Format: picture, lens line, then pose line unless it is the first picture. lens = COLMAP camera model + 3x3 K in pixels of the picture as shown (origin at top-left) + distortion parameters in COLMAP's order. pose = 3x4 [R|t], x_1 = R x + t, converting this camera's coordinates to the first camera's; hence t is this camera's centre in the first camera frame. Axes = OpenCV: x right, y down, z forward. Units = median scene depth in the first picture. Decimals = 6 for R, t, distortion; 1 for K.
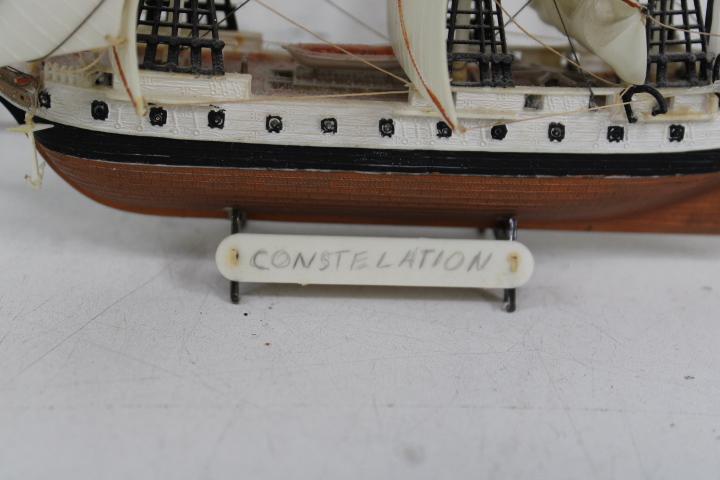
lens RADIAL K [[1210.3, 0, 360.0], [0, 1210.3, 240.0], [0, 0, 1]] dist [0.001457, 0.080427]
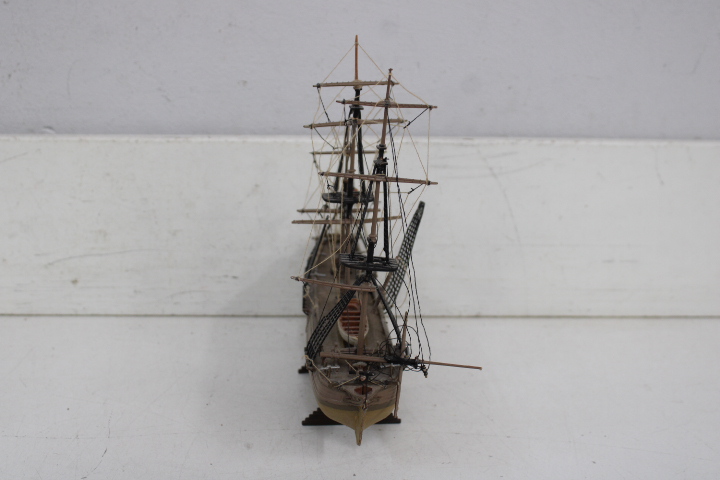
lens RADIAL K [[916.3, 0, 363.1], [0, 916.3, 242.3], [0, 0, 1]] dist [-0.095098, 0.175967]
pose [[0.999033, -0.037368, 0.023172, 0.272723], [0.037535, 0.999272, -0.006833, -0.304688], [-0.022900, 0.007696, 0.999708, -1.305621]]
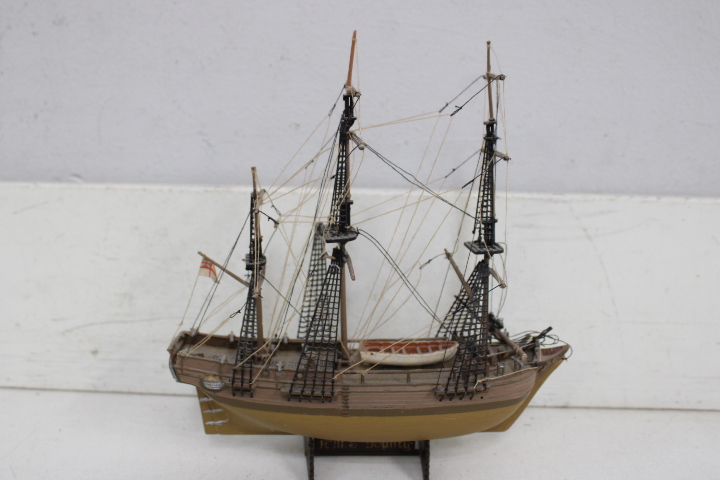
lens RADIAL K [[778.2, 0, 356.4], [0, 778.2, 236.1], [0, 0, 1]] dist [-0.130592, 0.146330]
pose [[0.999112, -0.018280, -0.037958, 0.226141], [0.013015, 0.990816, -0.134587, -0.260639], [0.040070, 0.133974, 0.990174, -0.549610]]
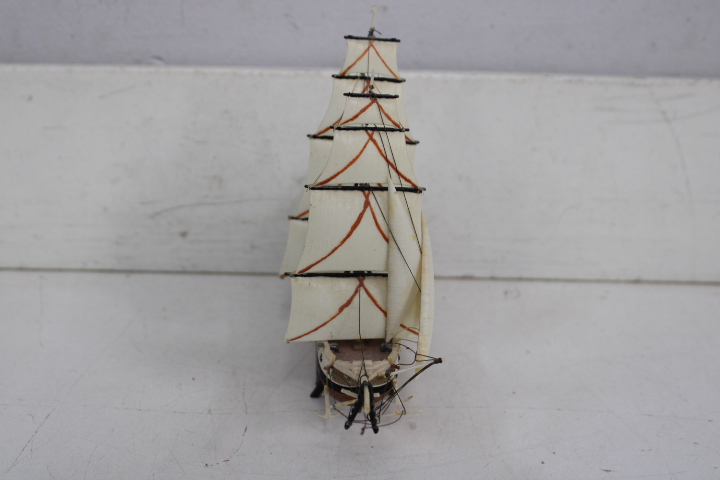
lens RADIAL K [[925.8, 0, 361.3], [0, 925.8, 241.0], [0, 0, 1]] dist [-0.079177, 0.102938]
pose [[0.999767, -0.021062, -0.004810, -0.048225], [0.021182, 0.999426, 0.026440, -0.274840], [0.004251, -0.026536, 0.999639, -1.003271]]
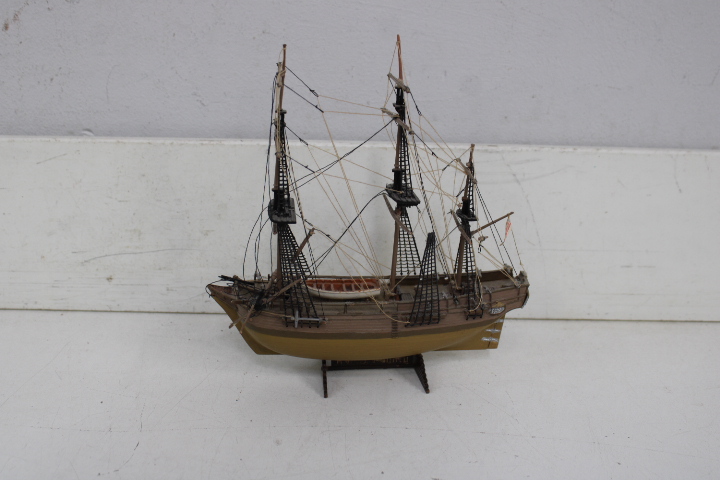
lens RADIAL K [[845.6, 0, 360.2], [0, 845.6, 237.0], [0, 0, 1]] dist [-0.111886, 0.158296]
pose [[0.999694, -0.023347, 0.008212, 0.227389], [0.023531, 0.999459, -0.022975, -0.289424], [-0.007671, 0.023161, 0.999702, -1.171871]]
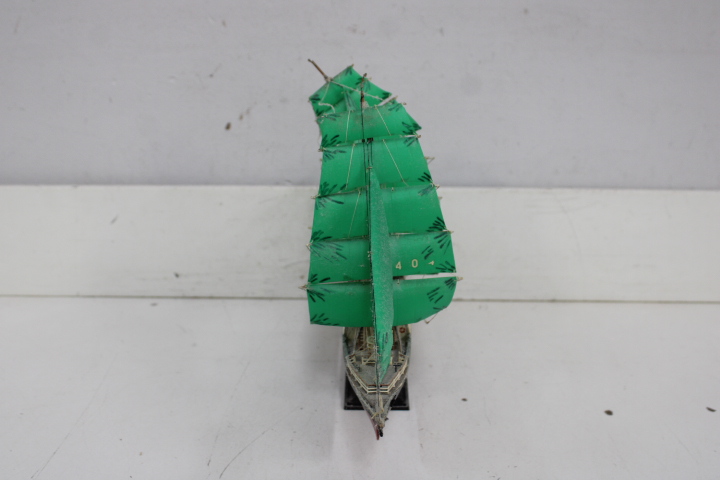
lens RADIAL K [[845.6, 0, 360.2], [0, 845.6, 237.0], [0, 0, 1]] dist [-0.111886, 0.158296]
pose [[0.999295, -0.033255, -0.017450, -0.170389], [0.032082, 0.997453, -0.063699, -0.164229], [0.019524, 0.063095, 0.997817, -2.601386]]
